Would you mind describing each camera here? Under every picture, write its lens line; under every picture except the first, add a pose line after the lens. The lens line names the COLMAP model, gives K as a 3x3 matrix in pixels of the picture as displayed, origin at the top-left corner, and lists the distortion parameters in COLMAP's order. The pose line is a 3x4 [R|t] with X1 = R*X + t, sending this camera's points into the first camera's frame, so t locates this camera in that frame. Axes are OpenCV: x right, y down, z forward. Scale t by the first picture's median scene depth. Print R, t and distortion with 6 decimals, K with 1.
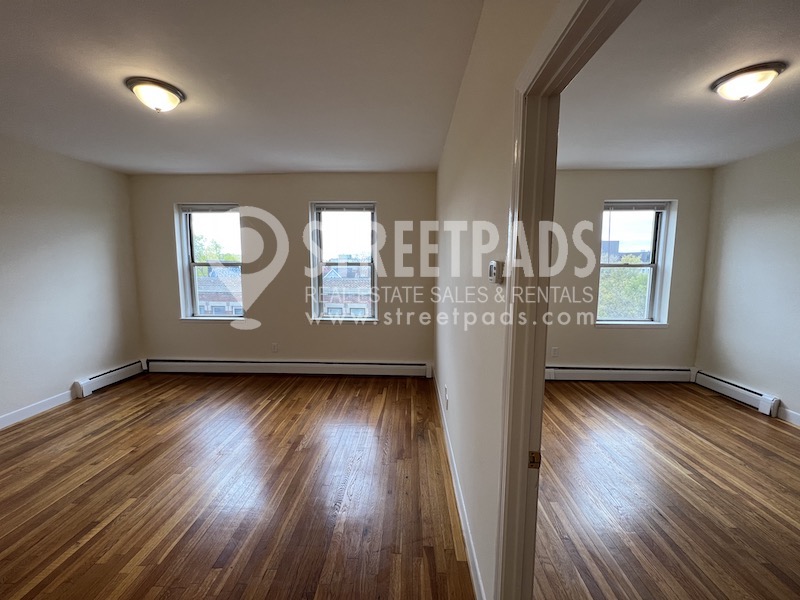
lens RADIAL K [[319.6, 0, 397.5], [0, 319.6, 298.2], [0, 0, 1]] dist [-0.001172, 0.000130]
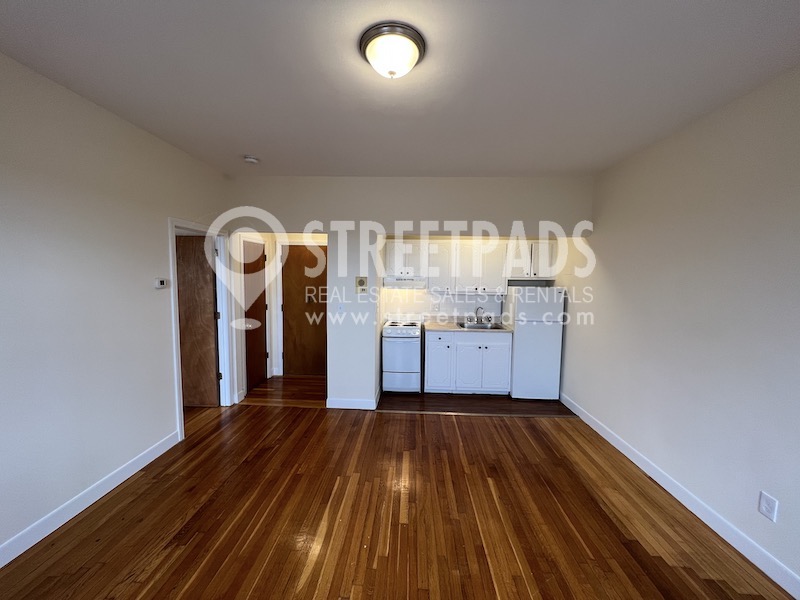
lens RADIAL K [[319.6, 0, 396.8], [0, 319.6, 298.8], [0, 0, 1]] dist [-0.001172, 0.000130]
pose [[-0.999775, -0.018625, 0.010190, -0.416968], [-0.016554, 0.984409, 0.175116, -0.116227], [-0.013293, 0.174908, -0.984495, 0.957822]]
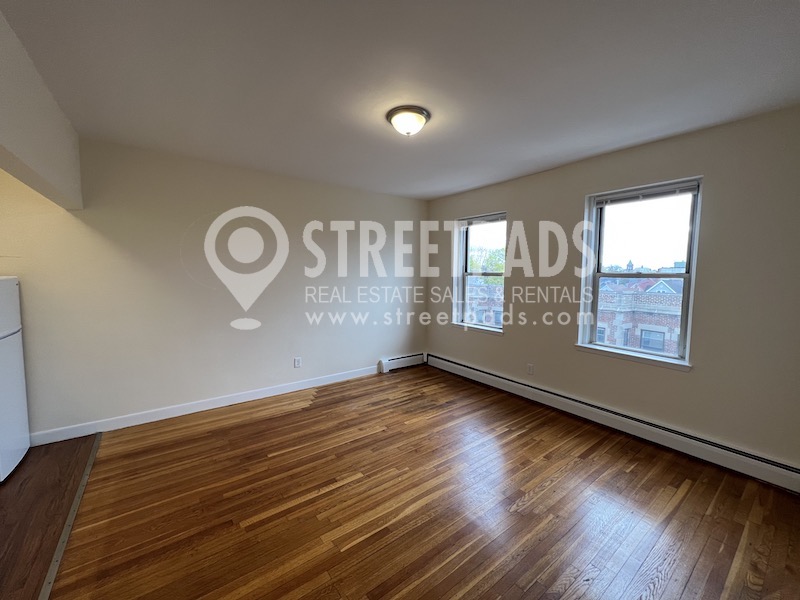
lens RADIAL K [[319.6, 0, 398.0], [0, 319.6, 297.8], [0, 0, 1]] dist [-0.001172, 0.000130]
pose [[0.627701, 0.064306, -0.775794, 0.061680], [-0.088908, 0.995983, 0.010622, -0.019617], [0.773361, 0.062307, 0.630897, 0.168210]]
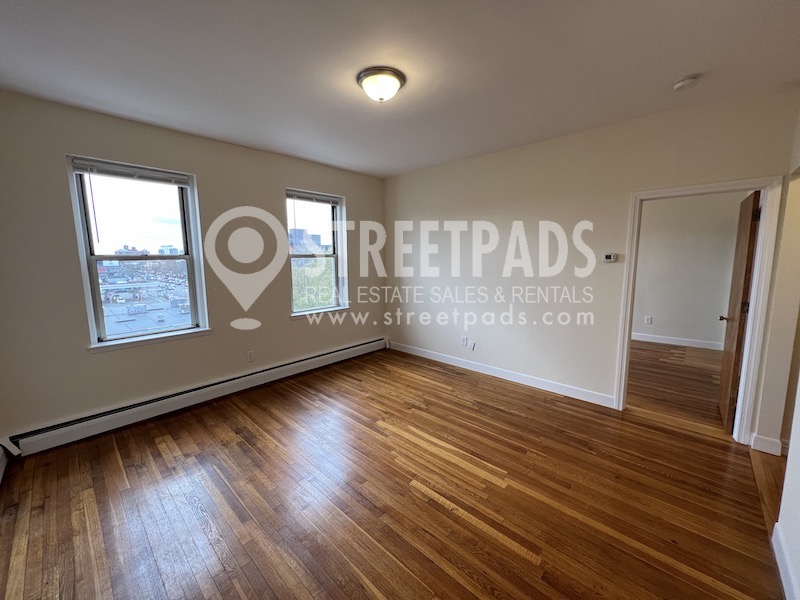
lens RADIAL K [[319.6, 0, 397.4], [0, 319.6, 295.3], [0, 0, 1]] dist [-0.001172, 0.000130]
pose [[0.655911, -0.102298, 0.747875, -0.816762], [0.088103, 0.994378, 0.058746, -0.021630], [-0.749679, 0.027358, 0.661236, 0.170618]]
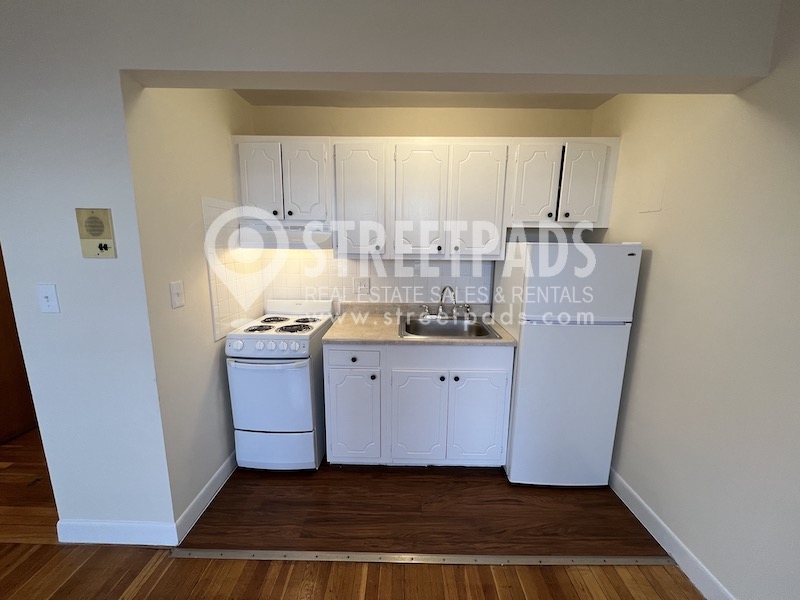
lens RADIAL K [[319.6, 0, 396.2], [0, 319.6, 298.8], [0, 0, 1]] dist [-0.001172, 0.000130]
pose [[-0.999732, -0.014248, -0.018223, -0.596669], [-0.018724, 0.961041, 0.275773, -0.024918], [0.013584, 0.276040, -0.961050, 0.390258]]
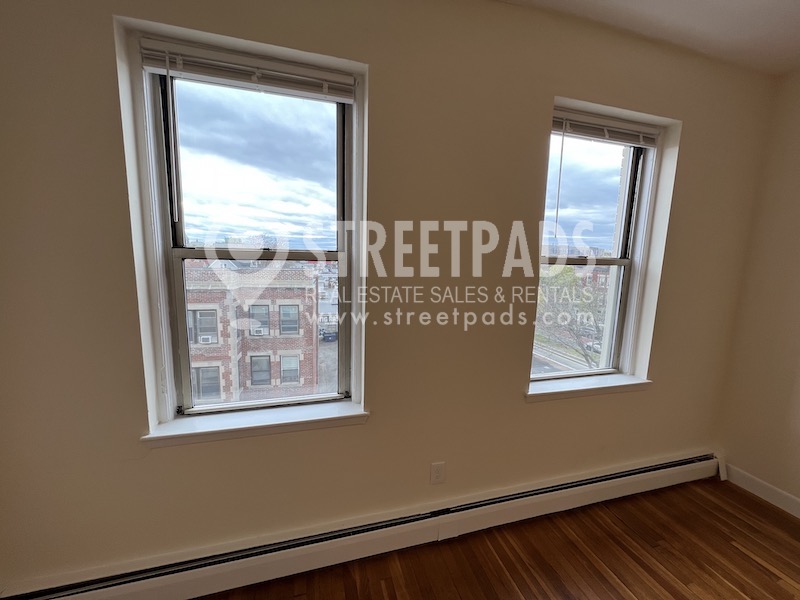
lens RADIAL K [[319.6, 0, 395.6], [0, 319.6, 298.7], [0, 0, 1]] dist [-0.001172, 0.000130]
pose [[0.951534, -0.021985, 0.306758, -0.604210], [0.009917, 0.999116, 0.040842, -0.082060], [-0.307385, -0.035821, 0.950911, 0.718231]]
